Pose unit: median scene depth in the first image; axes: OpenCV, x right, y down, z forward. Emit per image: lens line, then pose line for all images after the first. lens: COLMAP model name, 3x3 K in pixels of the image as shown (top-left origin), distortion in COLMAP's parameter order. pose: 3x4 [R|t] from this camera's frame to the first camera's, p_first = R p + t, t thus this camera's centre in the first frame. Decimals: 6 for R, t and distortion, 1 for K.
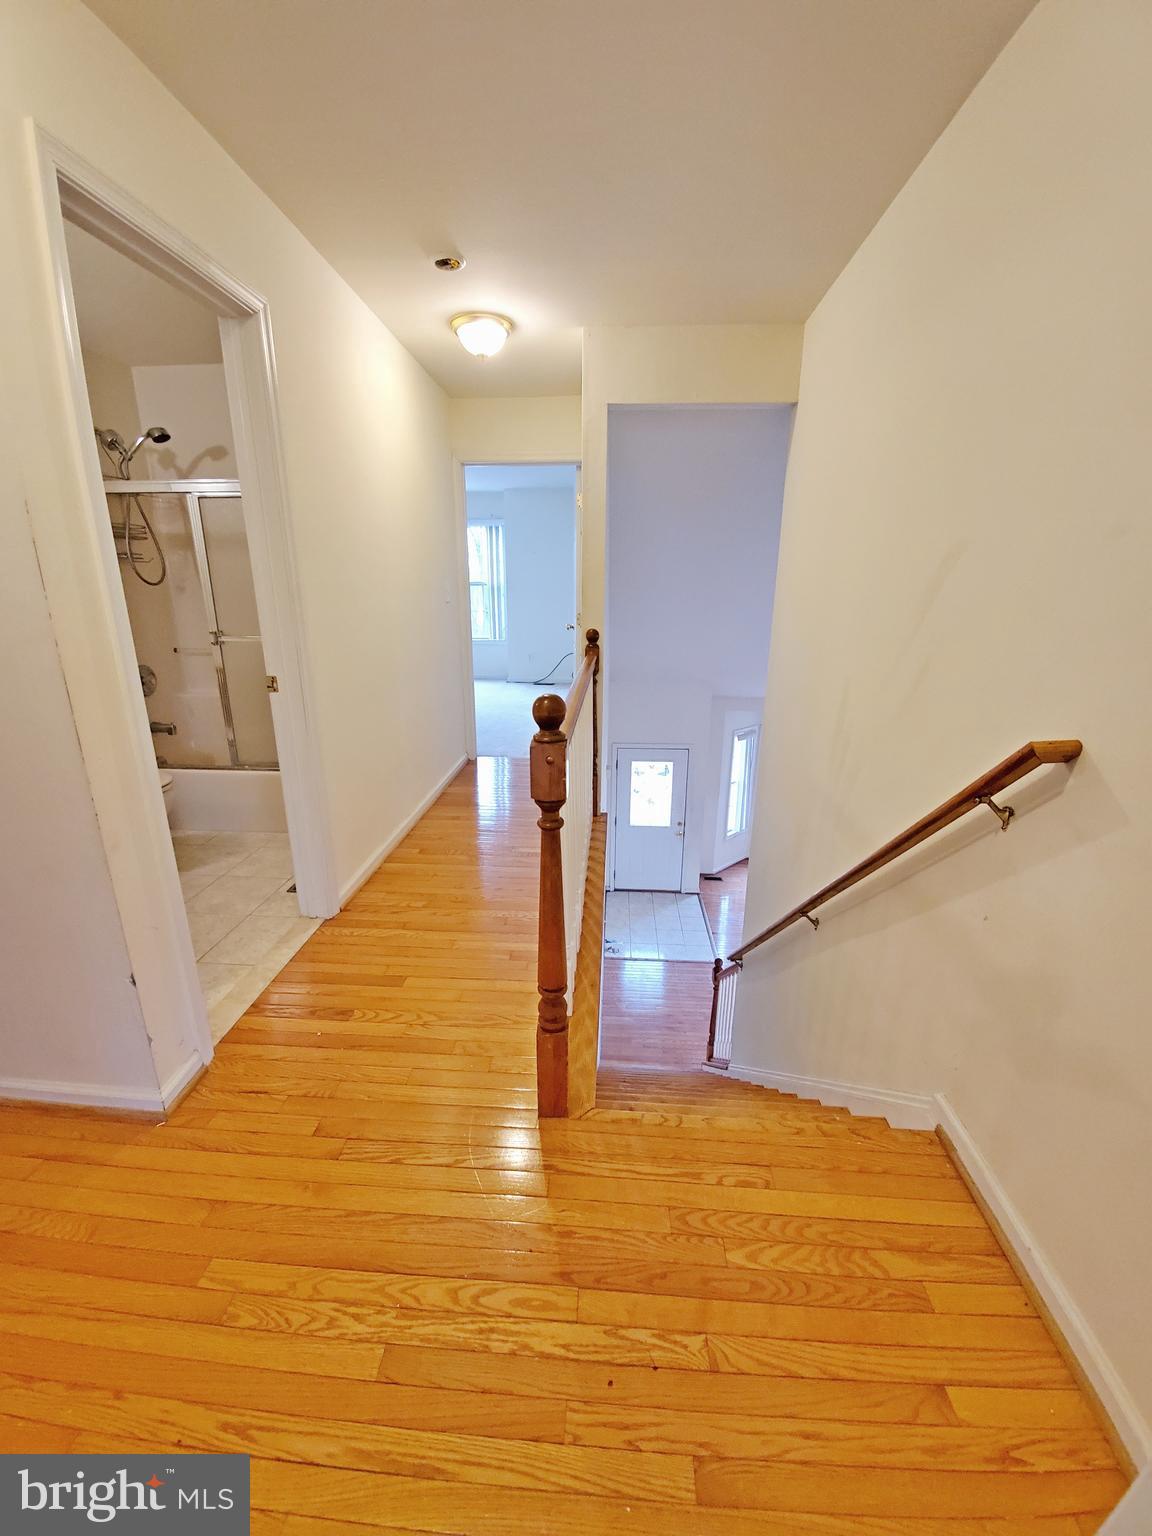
lens RADIAL K [[607.0, 0, 574.1], [0, 607.0, 774.6], [0, 0, 1]] dist [-0.005989, -0.001938]
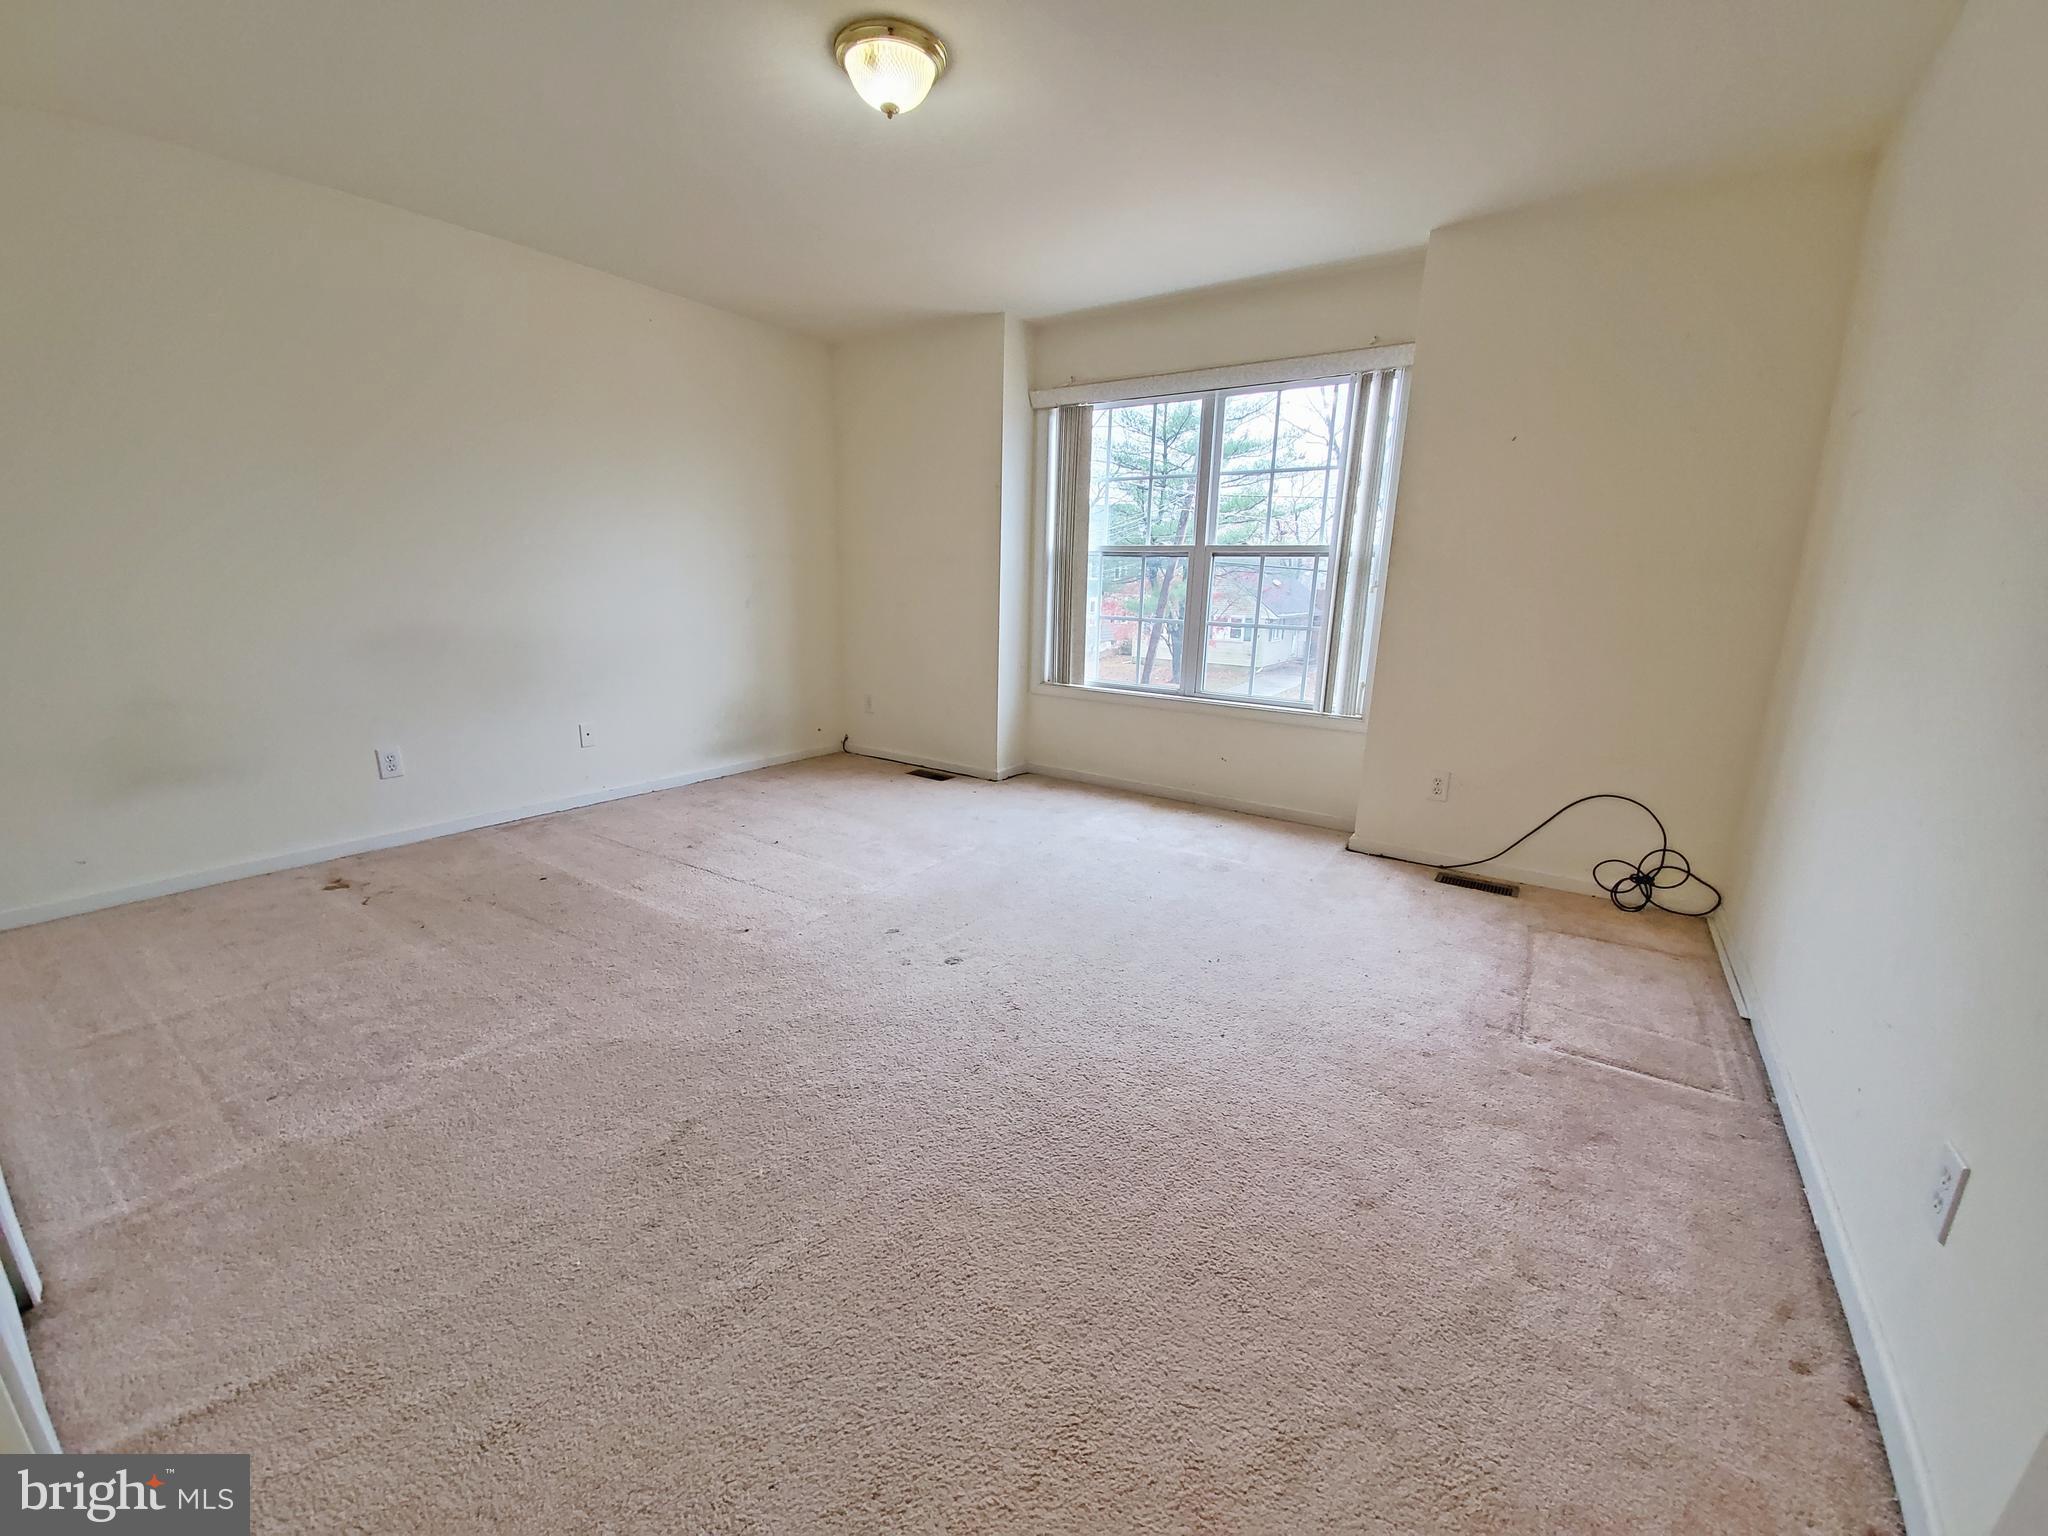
lens RADIAL K [[809.3, 0, 1020.1], [0, 809.3, 774.0], [0, 0, 1]] dist [-0.005989, -0.001938]
pose [[0.870614, 0.135190, -0.473027, -0.064367], [-0.153528, 0.988144, -0.000162, -0.166475], [0.467397, 0.072764, 0.881048, 0.536529]]
